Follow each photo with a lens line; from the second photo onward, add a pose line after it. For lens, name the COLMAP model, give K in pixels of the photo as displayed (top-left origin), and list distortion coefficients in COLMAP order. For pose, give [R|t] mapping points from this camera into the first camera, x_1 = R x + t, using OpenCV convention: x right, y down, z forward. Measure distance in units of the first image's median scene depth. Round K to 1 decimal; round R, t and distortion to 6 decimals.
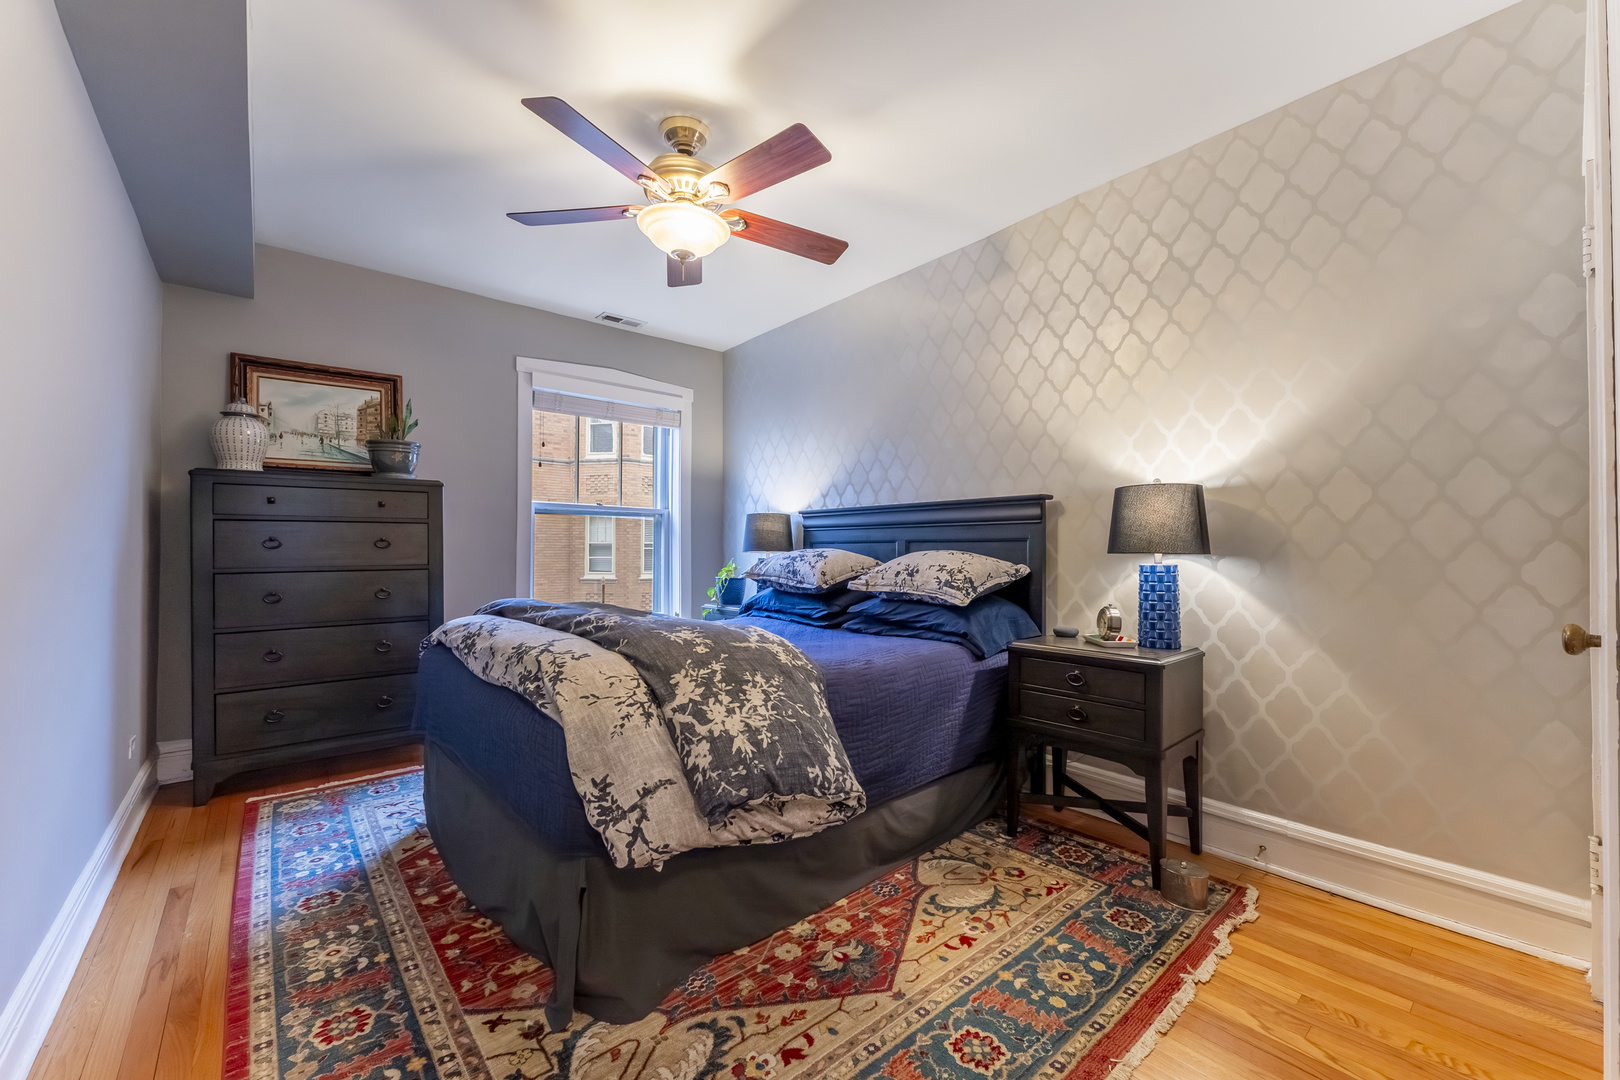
lens RADIAL K [[644.4, 0, 811.4], [0, 644.4, 545.0], [0, 0, 1]] dist [-0.001789, -0.000381]
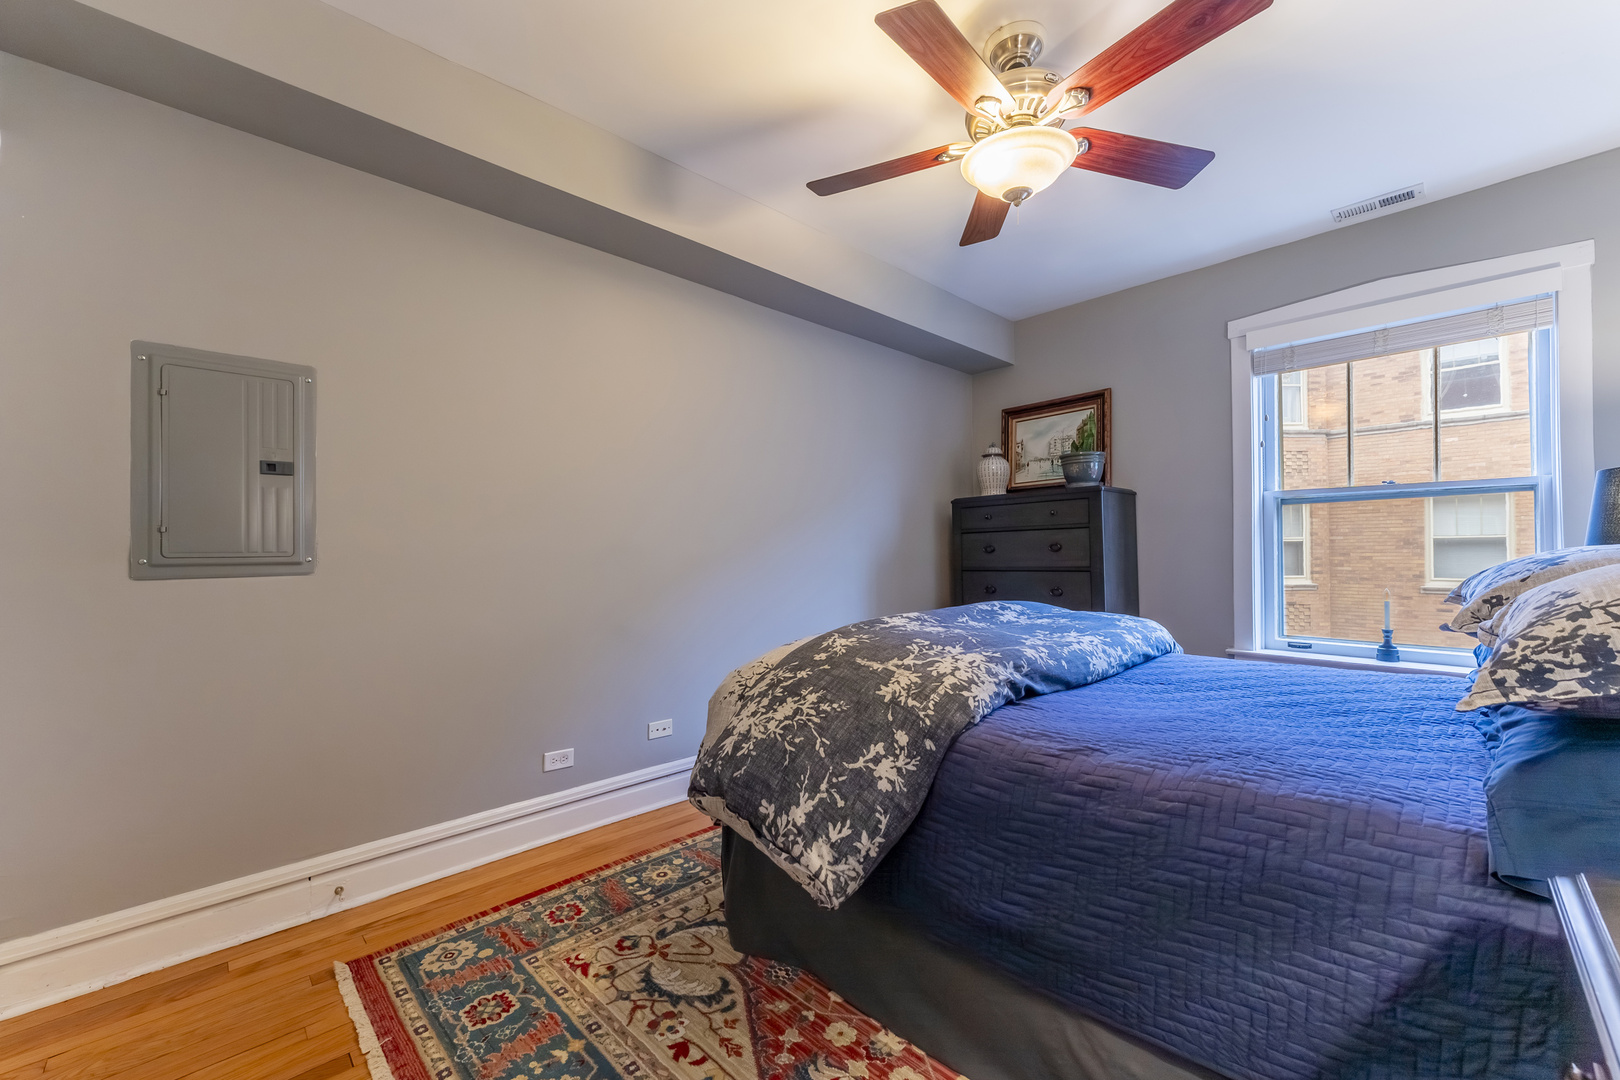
lens RADIAL K [[627.0, 0, 784.5], [0, 627.0, 544.0], [0, 0, 1]] dist [-0.000198, -0.000098]
pose [[0.058958, -0.019700, -0.998066, 0.430006], [0.019192, 0.999643, -0.018598, 0.003582], [0.998076, -0.018059, 0.059315, 0.485635]]
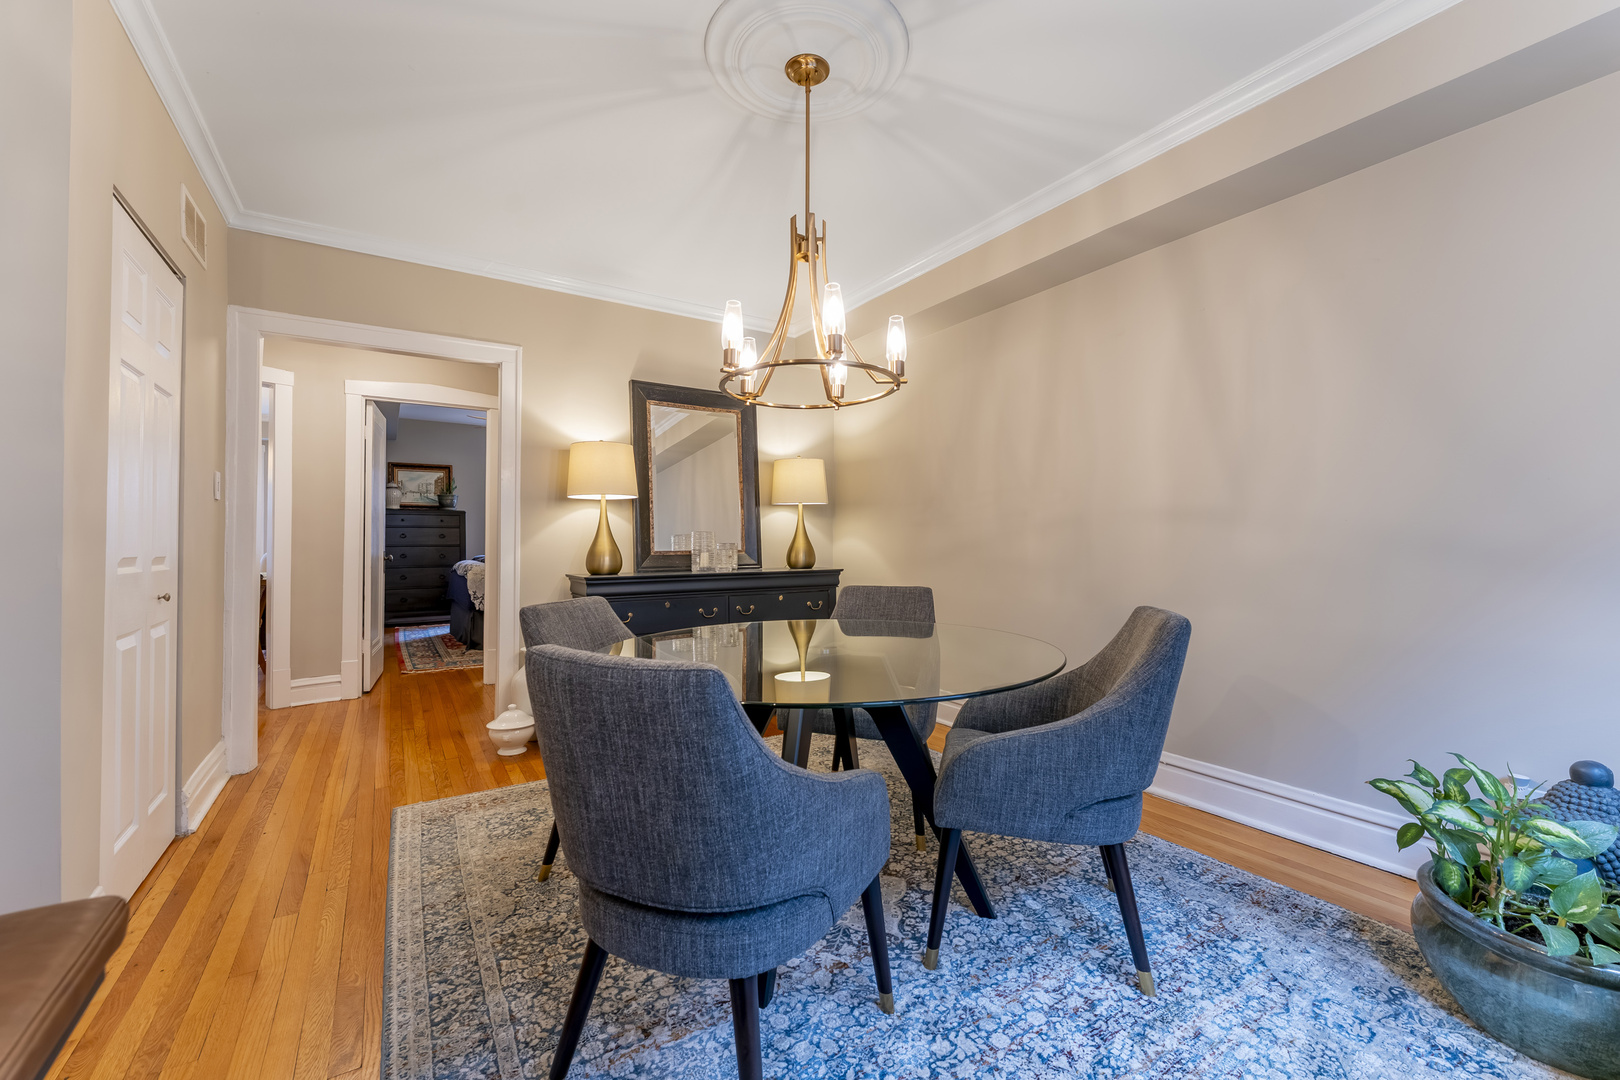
lens RADIAL K [[644.4, 0, 811.4], [0, 644.4, 545.0], [0, 0, 1]] dist [-0.001789, -0.000381]
pose [[0.992519, 0.008150, -0.121814, 1.191442], [-0.006784, 0.999909, 0.011629, -0.006605], [0.121898, -0.010716, 0.992485, -1.473332]]
